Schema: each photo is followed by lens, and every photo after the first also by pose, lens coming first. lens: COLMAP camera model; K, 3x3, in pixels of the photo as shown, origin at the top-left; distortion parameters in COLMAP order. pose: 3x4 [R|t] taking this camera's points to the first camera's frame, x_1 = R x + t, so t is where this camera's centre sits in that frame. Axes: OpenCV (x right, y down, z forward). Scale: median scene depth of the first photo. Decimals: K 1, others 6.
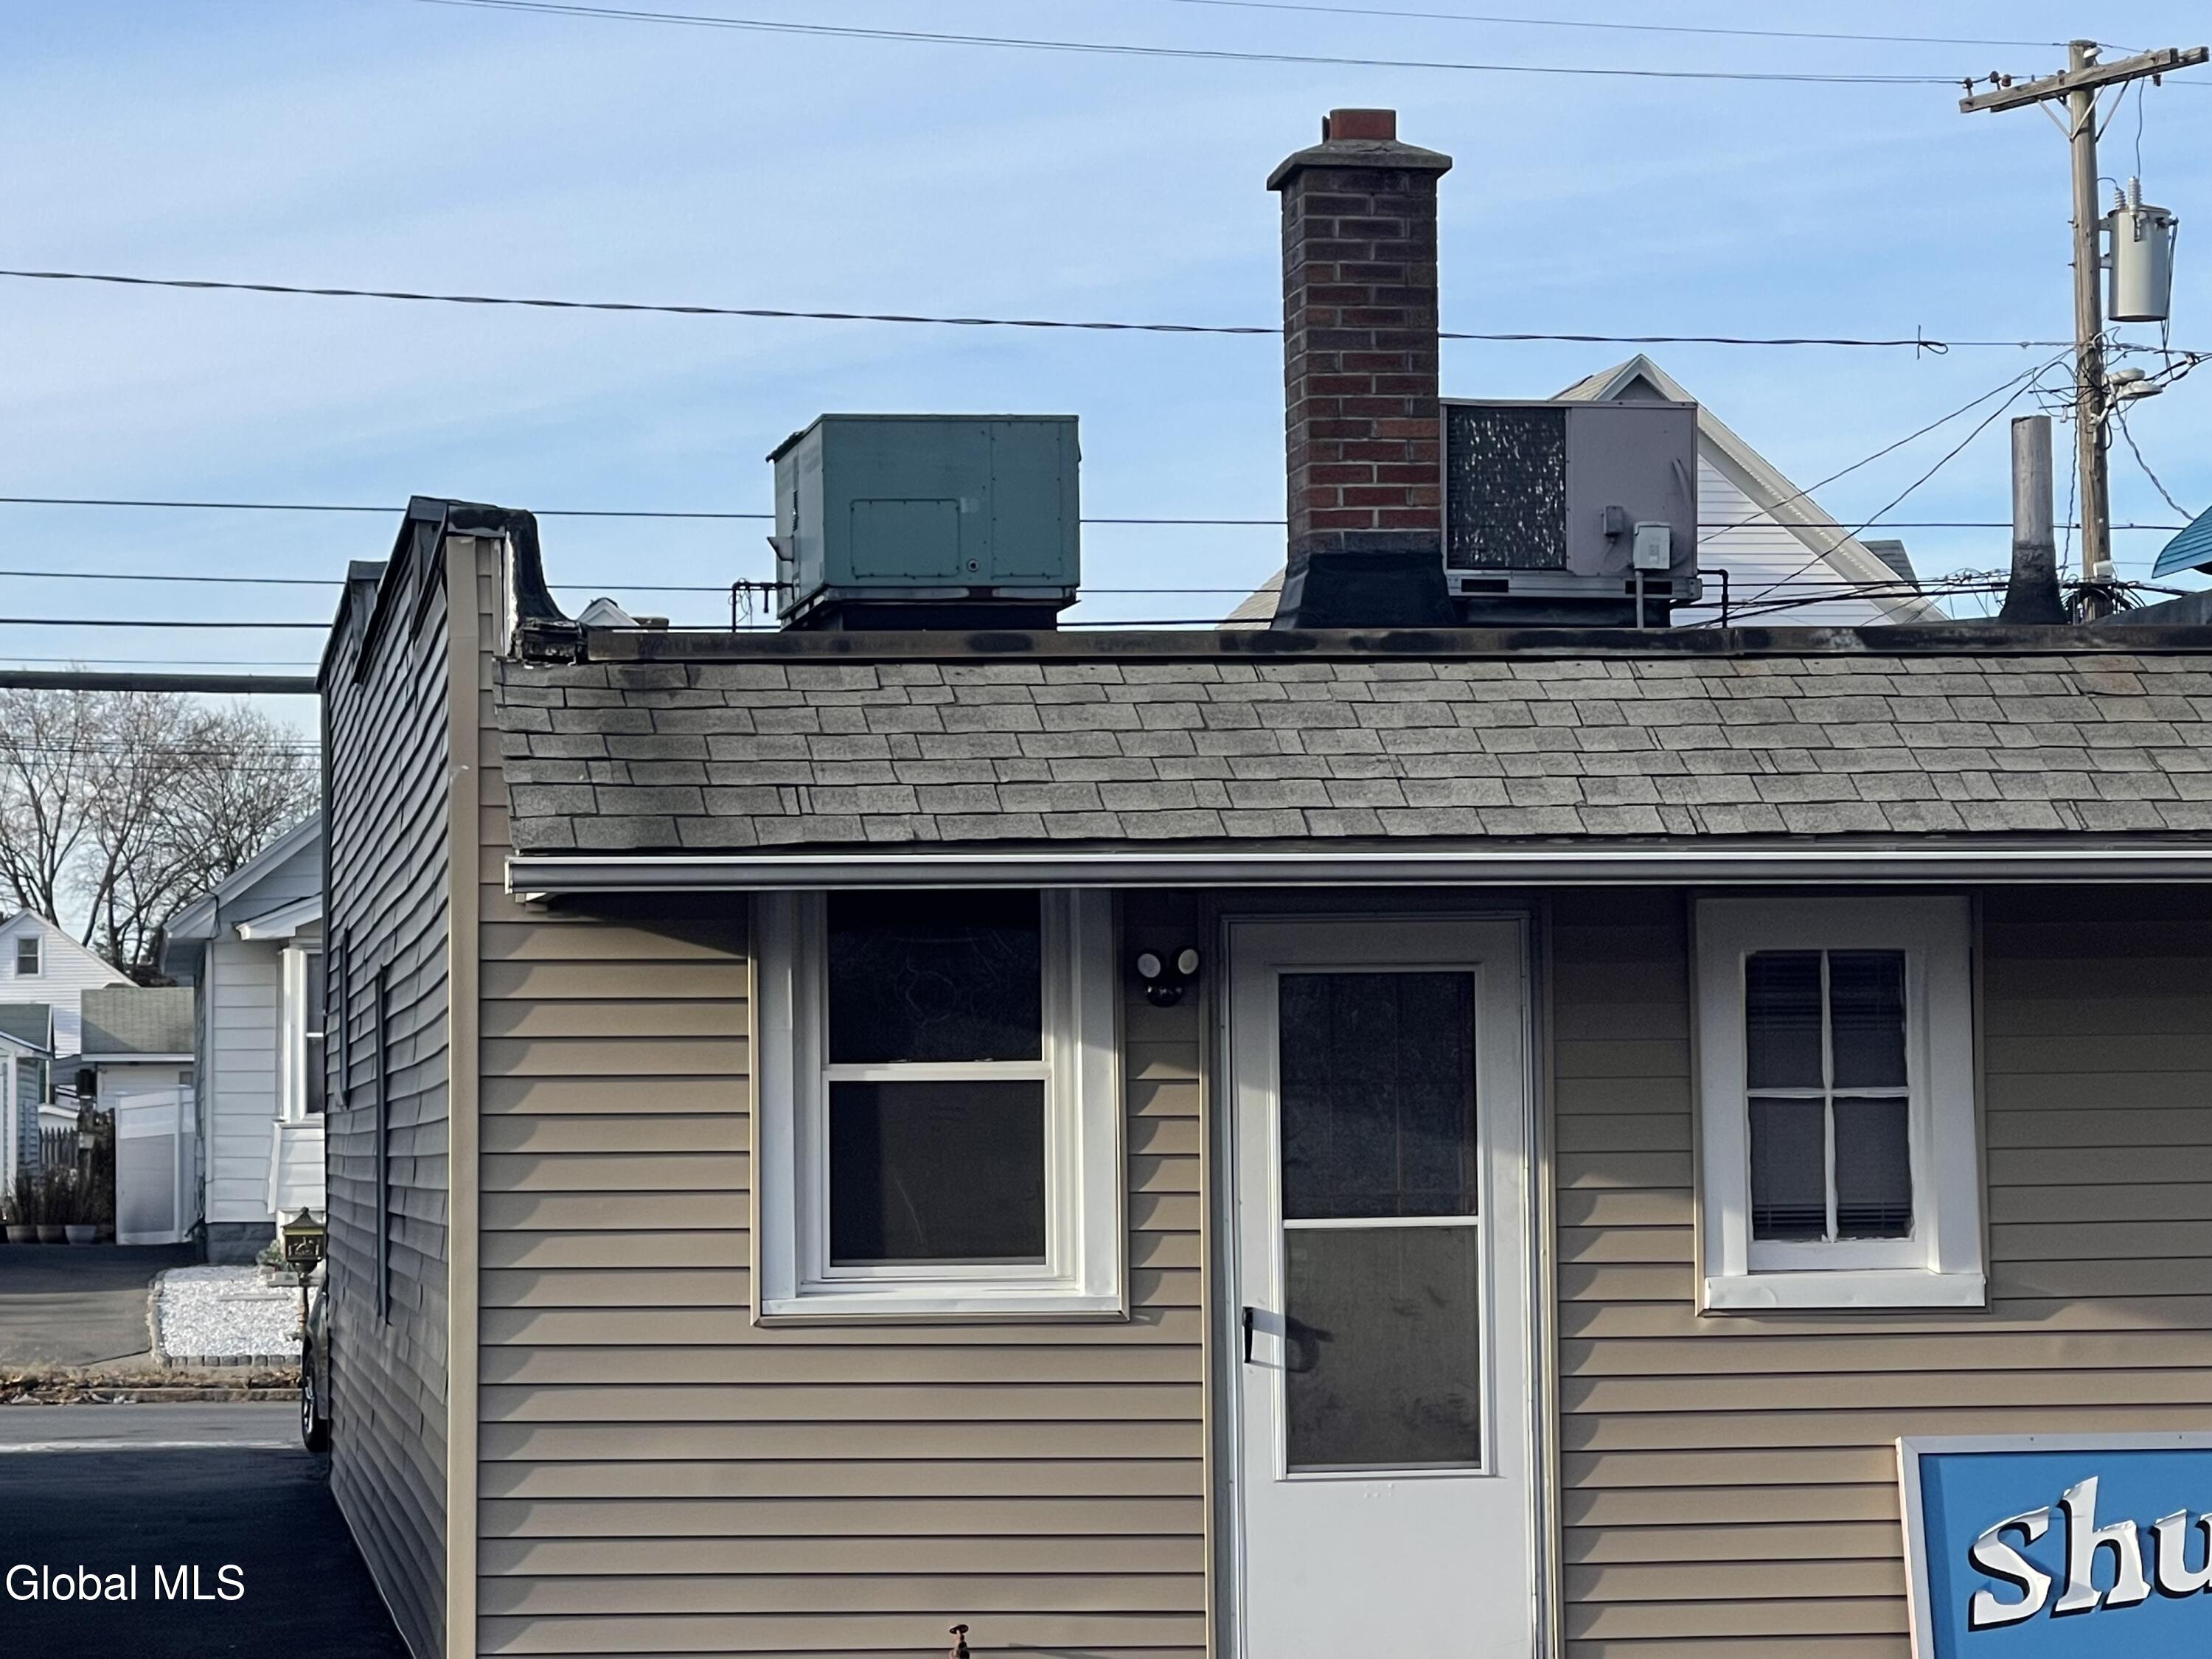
lens RADIAL K [[6408.0, 0, 1111.6], [0, 6408.0, 926.0], [0, 0, 1]] dist [0.191910, 2.483928]
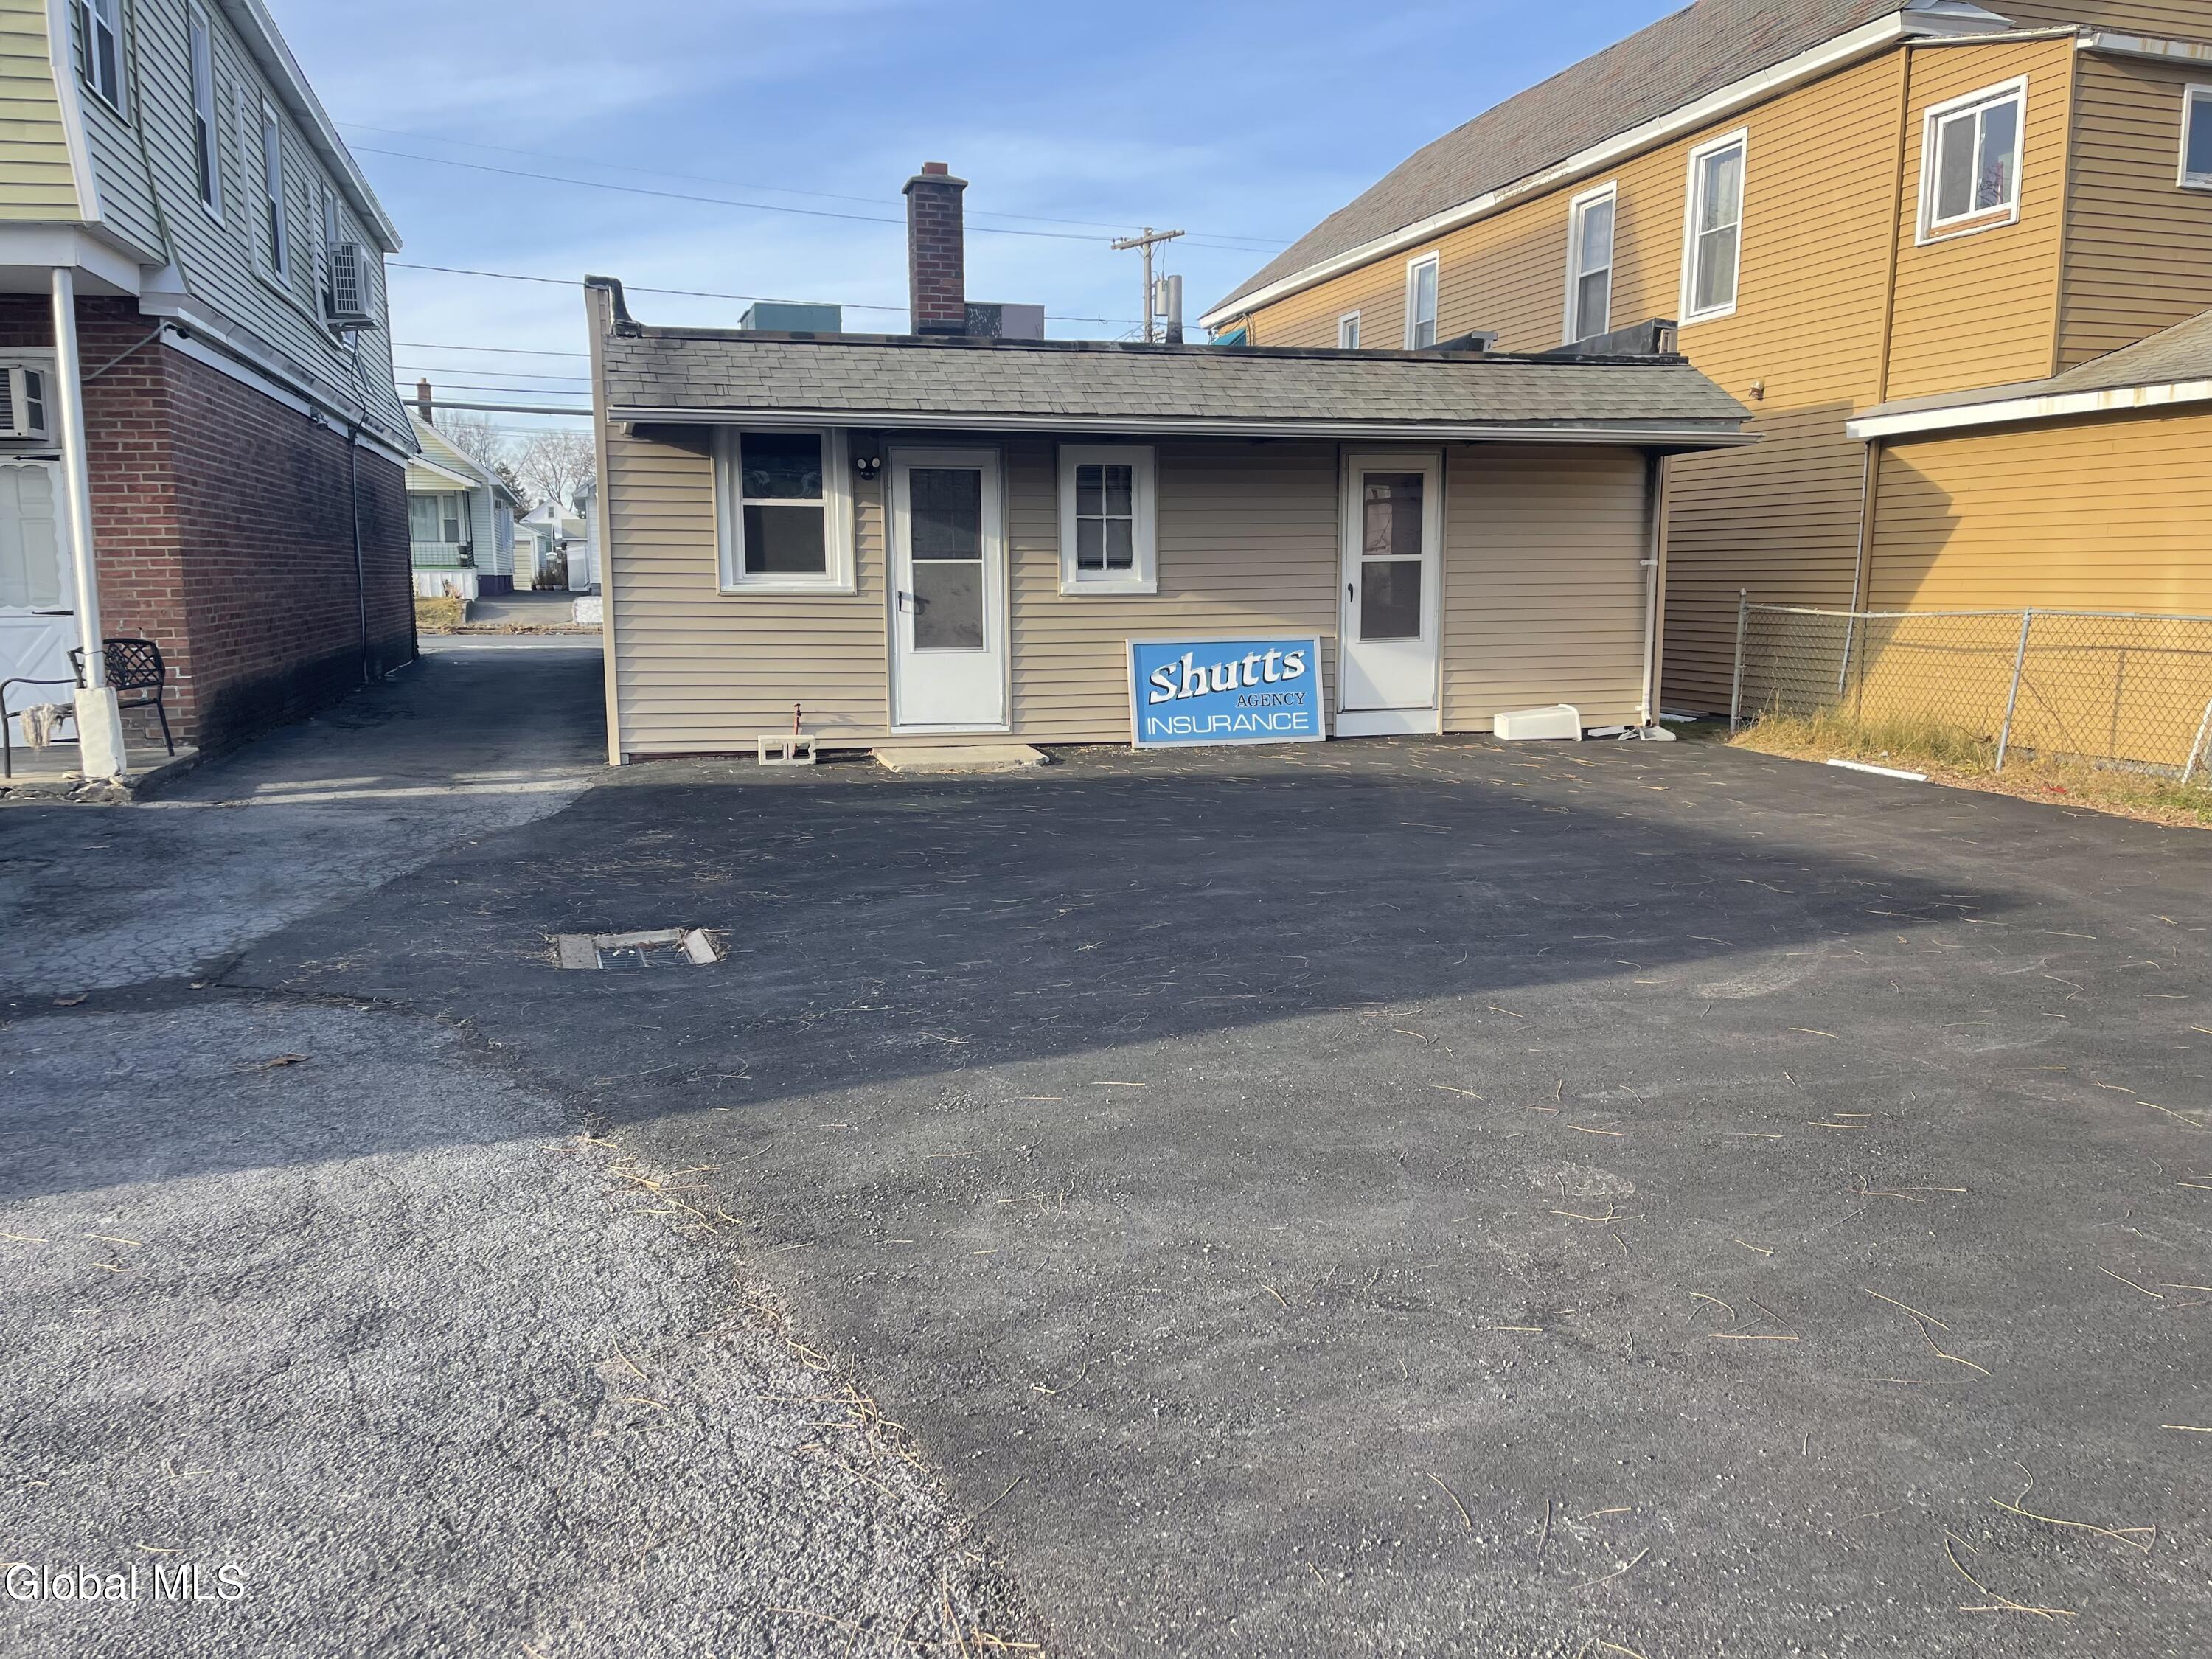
lens RADIAL K [[1650.2, 0, 1106.0], [0, 1650.2, 829.5], [0, 0, 1]] dist [0.086641, -0.130717]
pose [[0.989819, -0.012670, 0.141764, 0.006590], [-0.013623, 0.983023, 0.182977, 0.028115], [-0.141675, -0.183045, 0.972842, 0.264225]]
